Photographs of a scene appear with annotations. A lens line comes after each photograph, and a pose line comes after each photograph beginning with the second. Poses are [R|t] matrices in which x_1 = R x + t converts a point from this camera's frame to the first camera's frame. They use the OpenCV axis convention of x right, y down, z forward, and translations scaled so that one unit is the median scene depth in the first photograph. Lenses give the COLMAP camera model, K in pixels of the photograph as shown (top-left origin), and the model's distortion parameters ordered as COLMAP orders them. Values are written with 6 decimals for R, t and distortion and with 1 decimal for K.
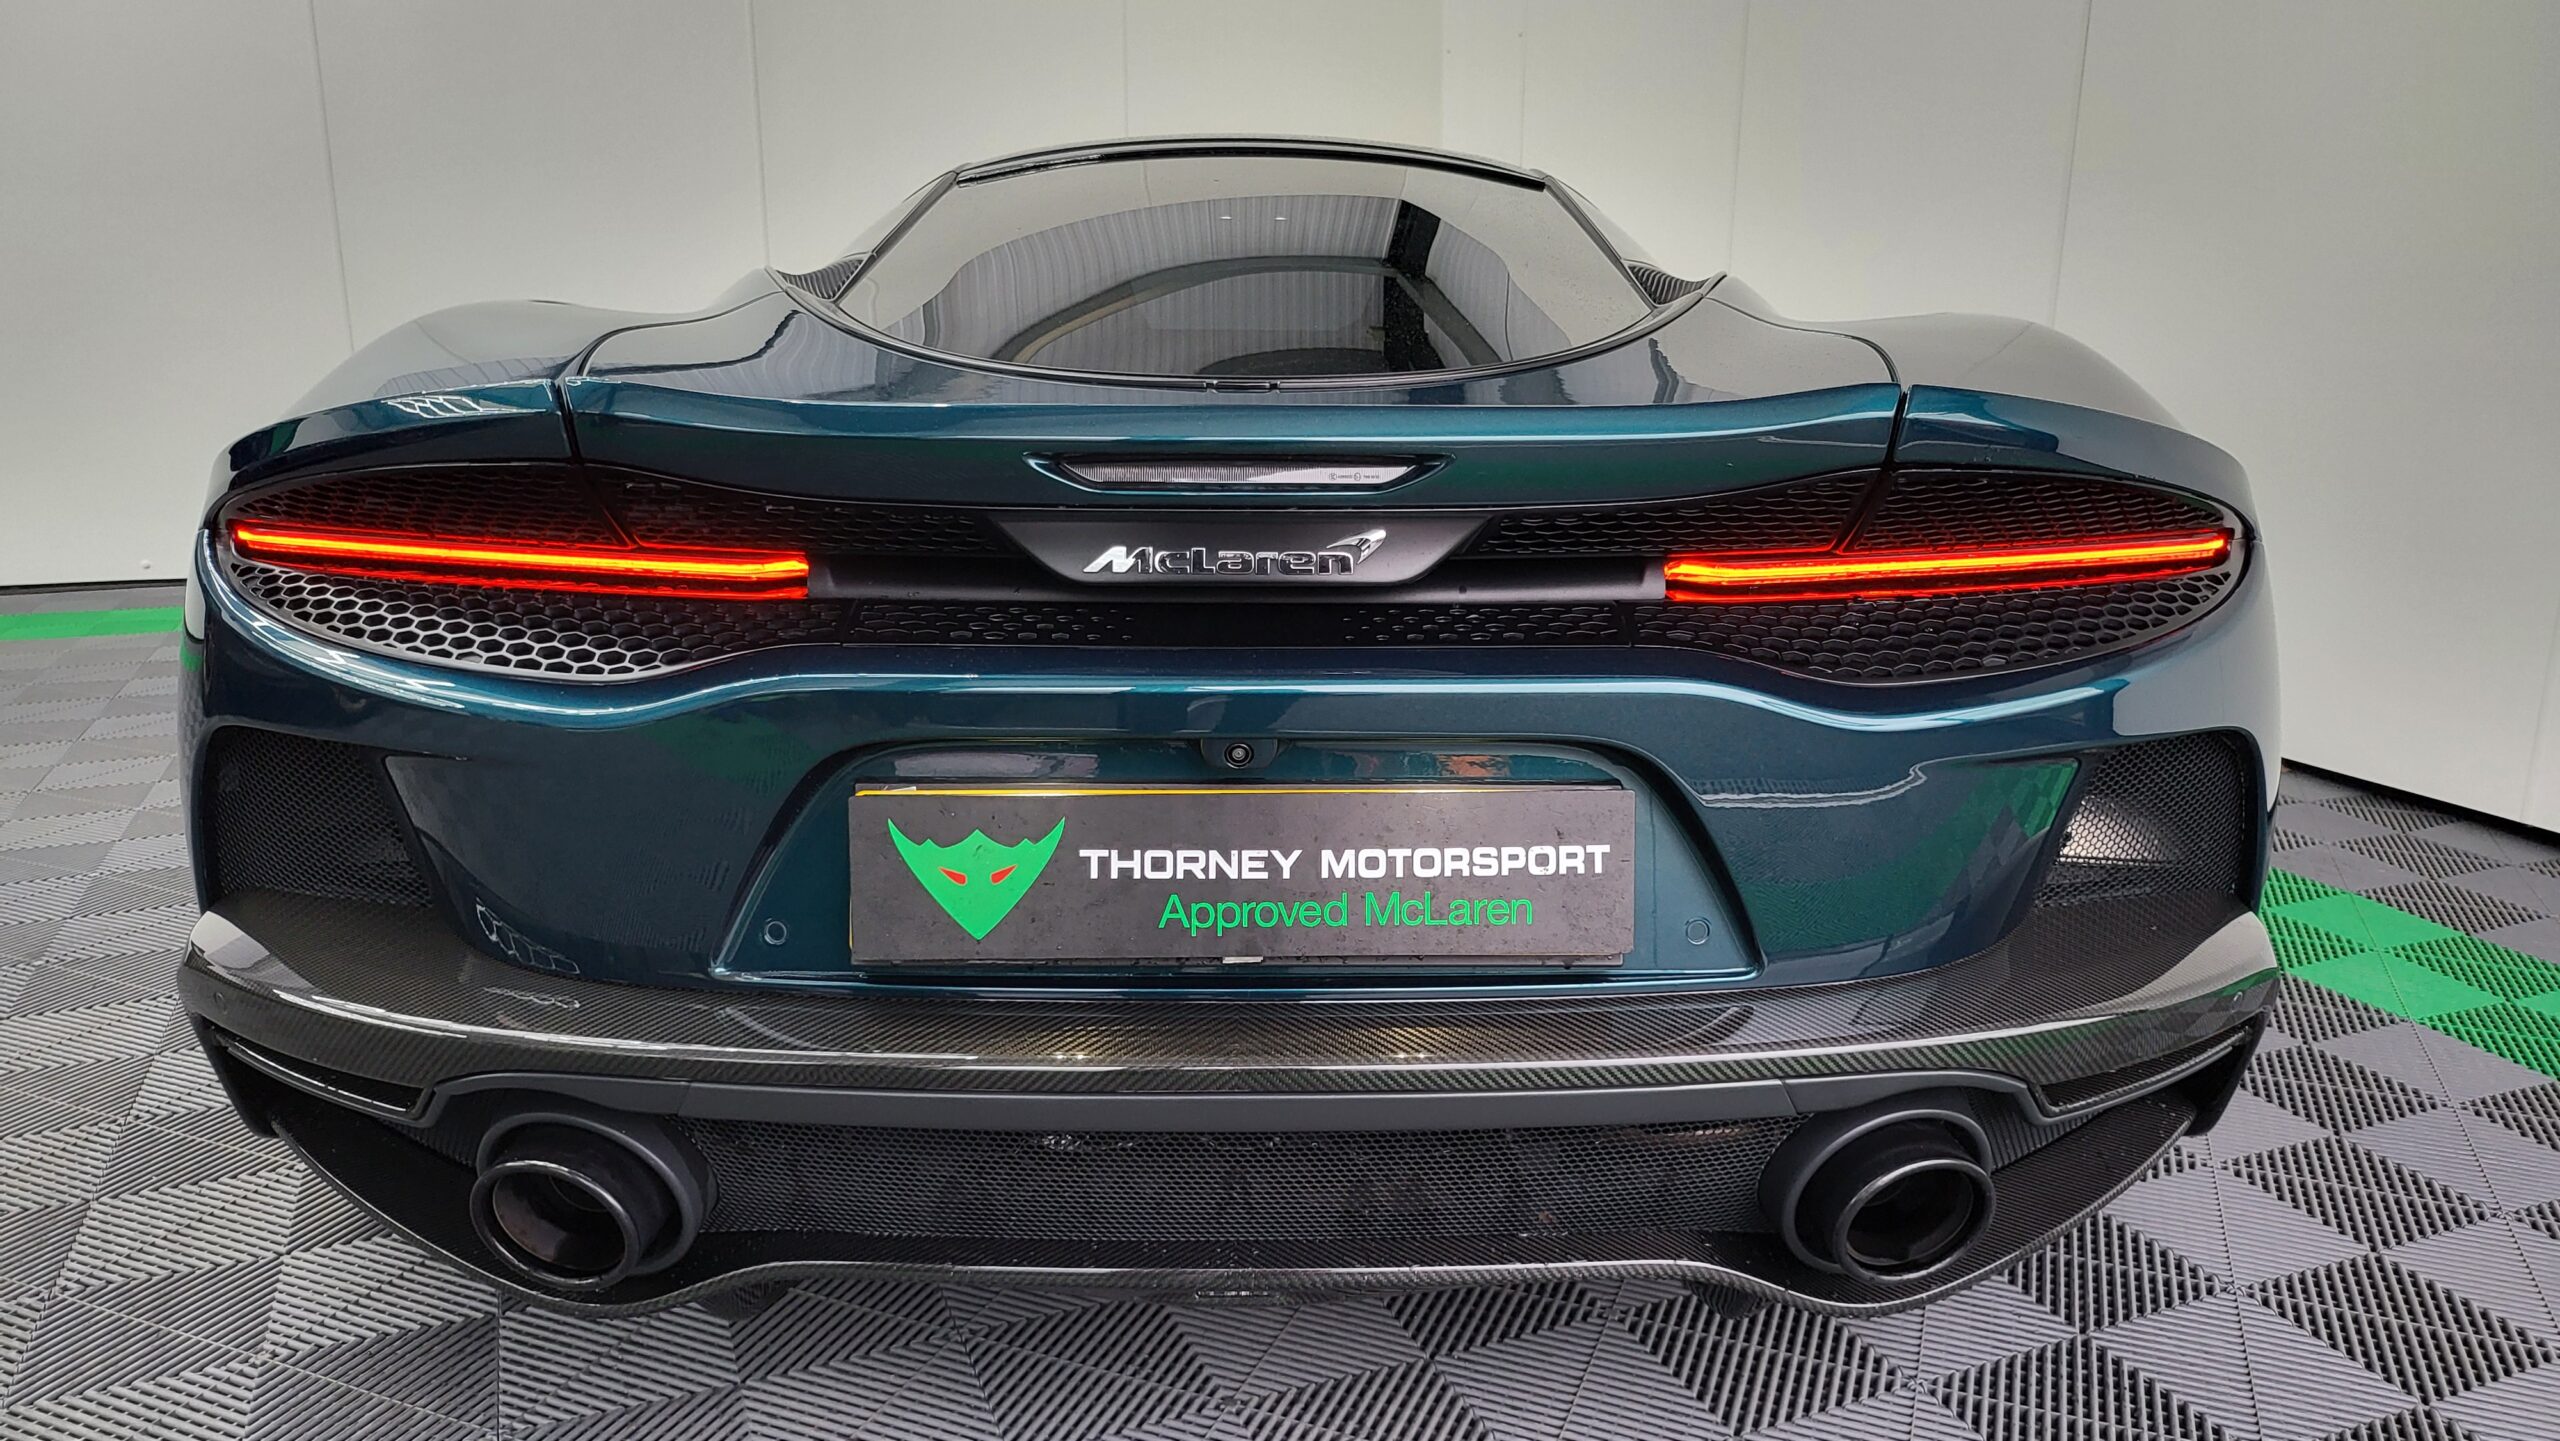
lens RADIAL K [[1797.0, 0, 1218.5], [0, 1797.0, 717.3], [0, 0, 1]] dist [0.043047, -0.047144]
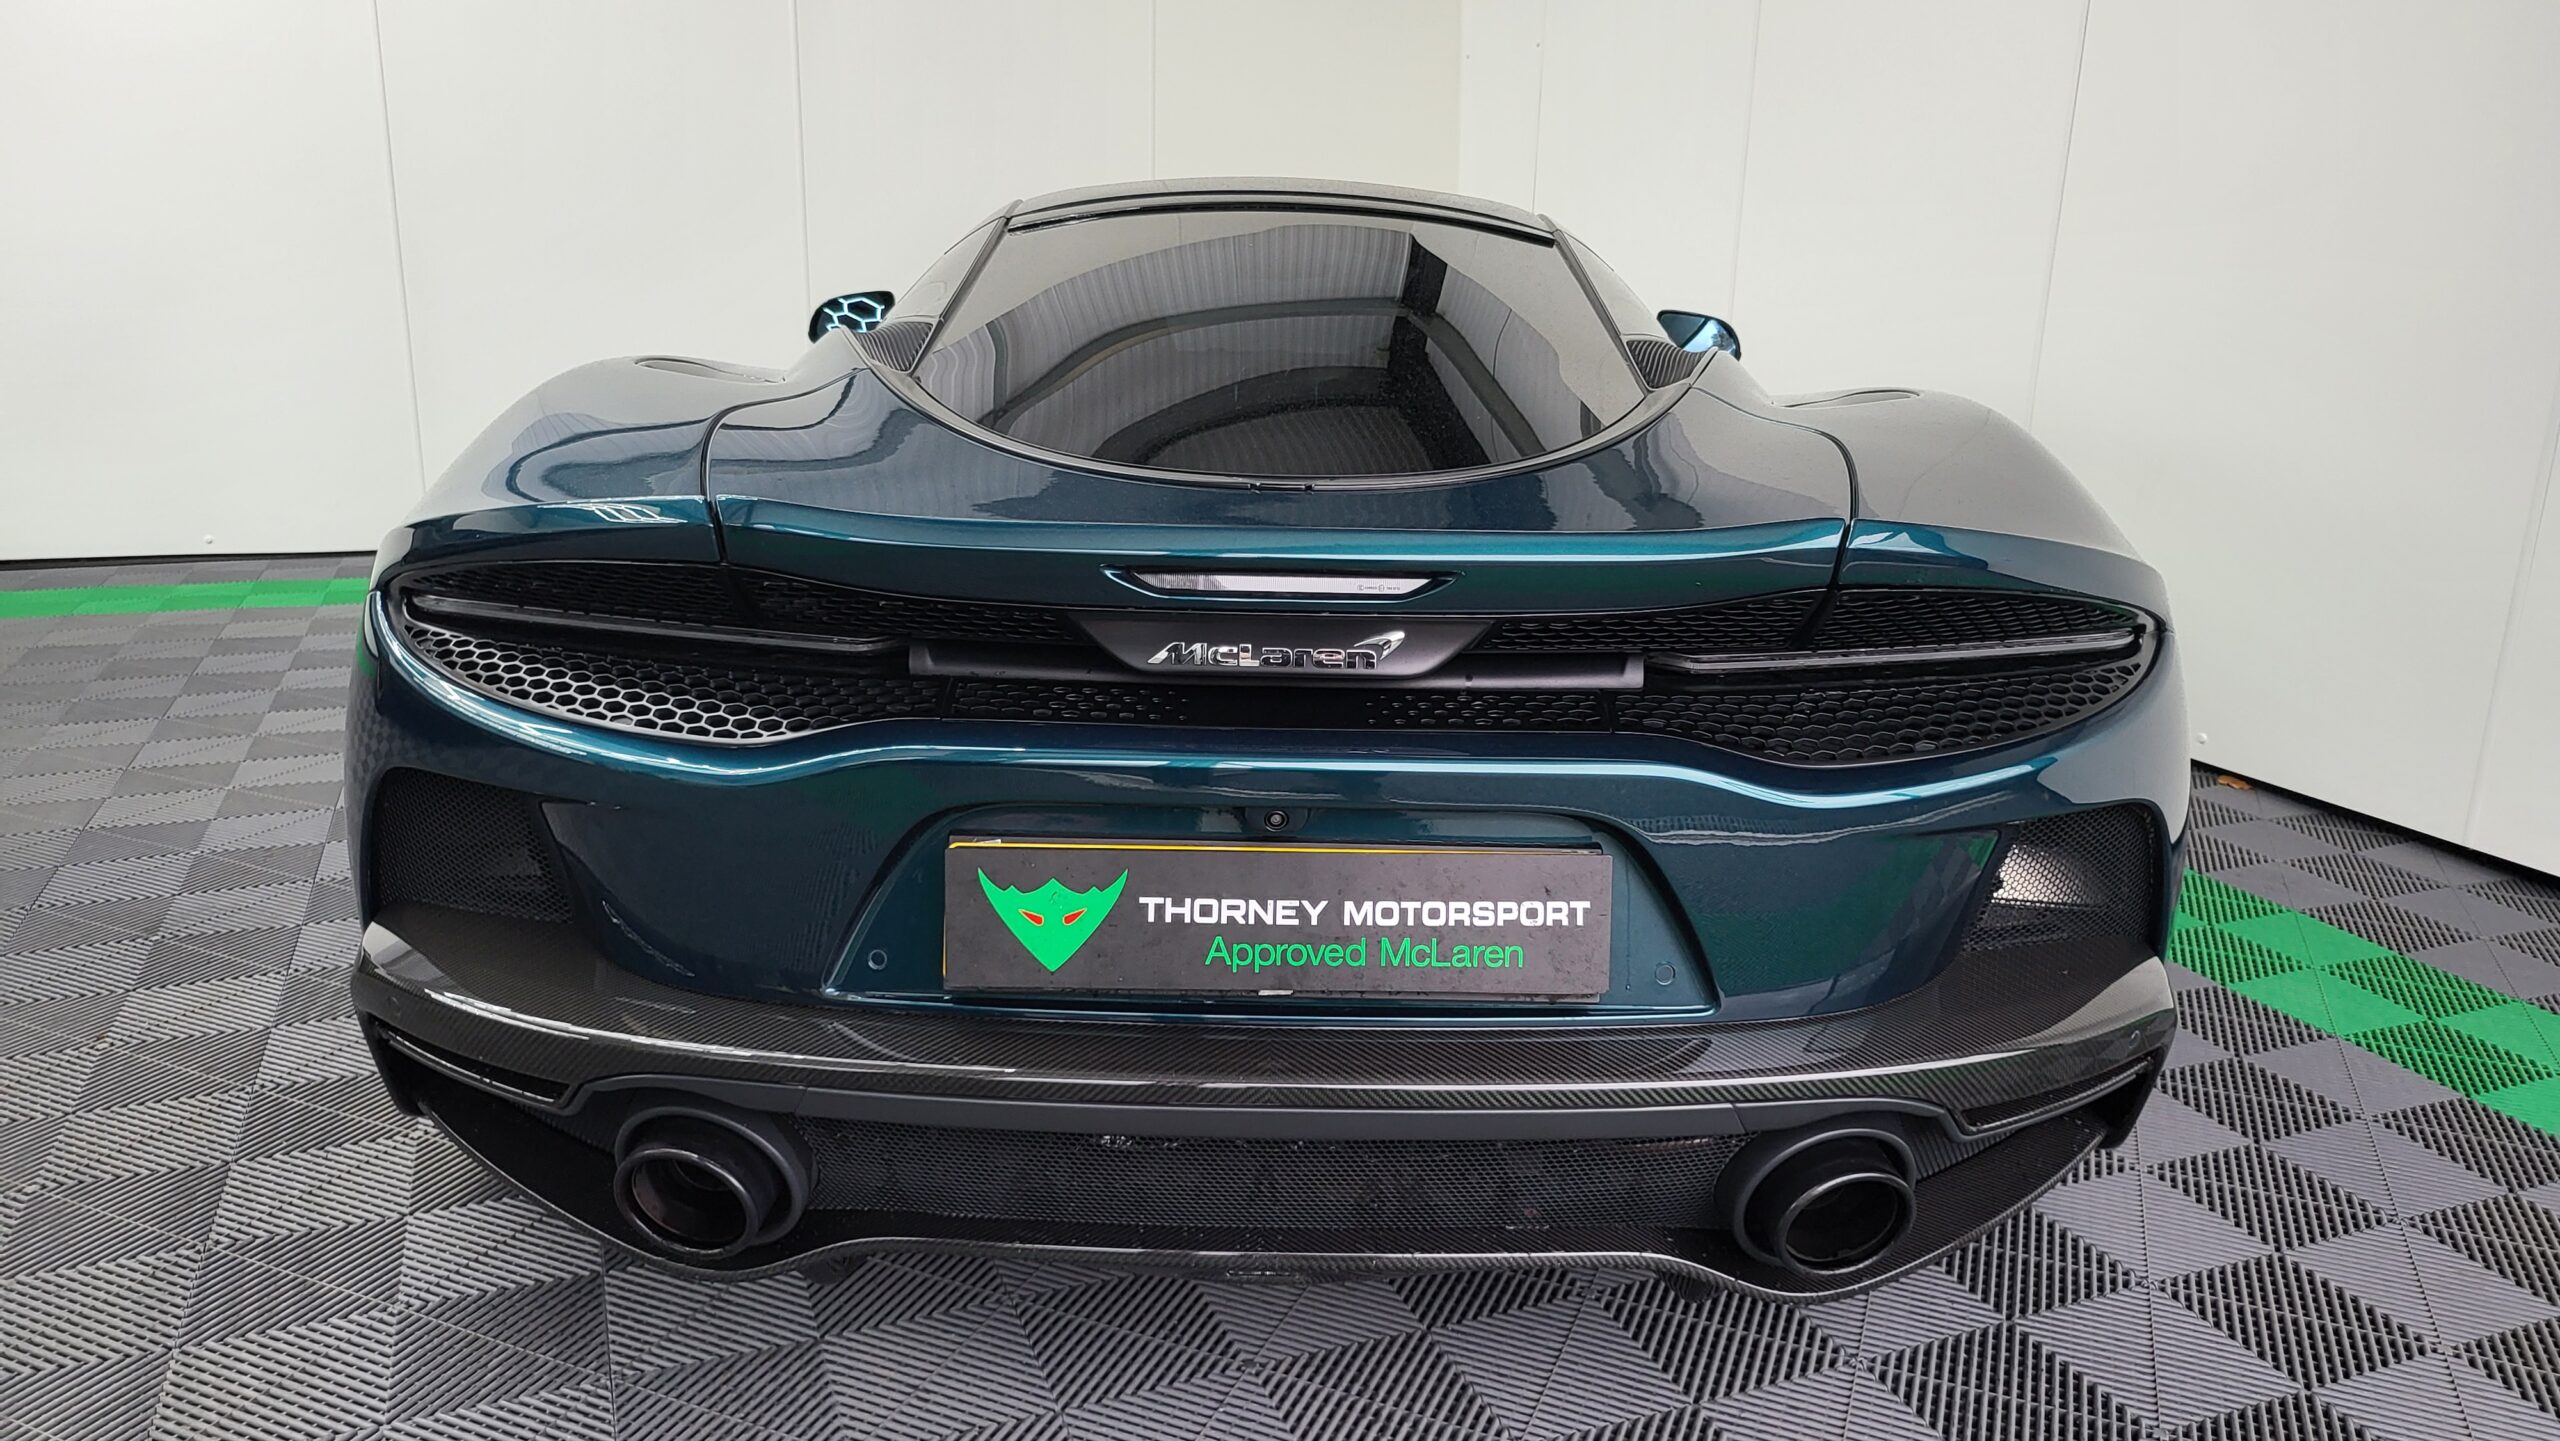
lens RADIAL K [[1797.0, 0, 1213.1], [0, 1797.0, 700.6], [0, 0, 1]] dist [0.043047, -0.047144]
pose [[0.999795, 0.019203, -0.006397, -0.022556], [-0.019117, 0.999730, 0.013230, -0.068024], [0.006649, -0.013105, 0.999892, -0.167549]]
